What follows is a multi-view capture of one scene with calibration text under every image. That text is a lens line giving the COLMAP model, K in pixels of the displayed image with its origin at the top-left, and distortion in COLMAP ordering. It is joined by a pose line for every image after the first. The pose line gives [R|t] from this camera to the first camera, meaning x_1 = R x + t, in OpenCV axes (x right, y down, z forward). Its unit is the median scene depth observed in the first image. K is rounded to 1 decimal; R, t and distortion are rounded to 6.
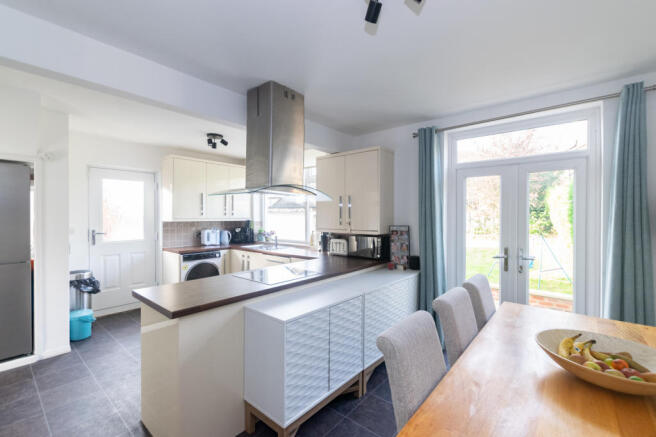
lens RADIAL K [[286.8, 0, 327.7], [0, 286.8, 218.4], [0, 0, 1]] dist [0.002294, 0.000085]
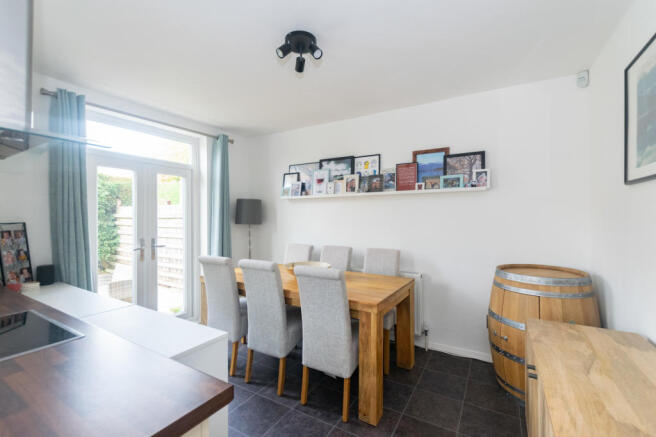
lens RADIAL K [[286.8, 0, 325.4], [0, 286.8, 213.9], [0, 0, 1]] dist [0.002294, 0.000085]
pose [[-0.166834, 0.011258, 0.985921, -0.474111], [0.016168, 0.999832, -0.008681, 0.022918], [-0.985852, 0.014492, -0.166988, 0.432348]]
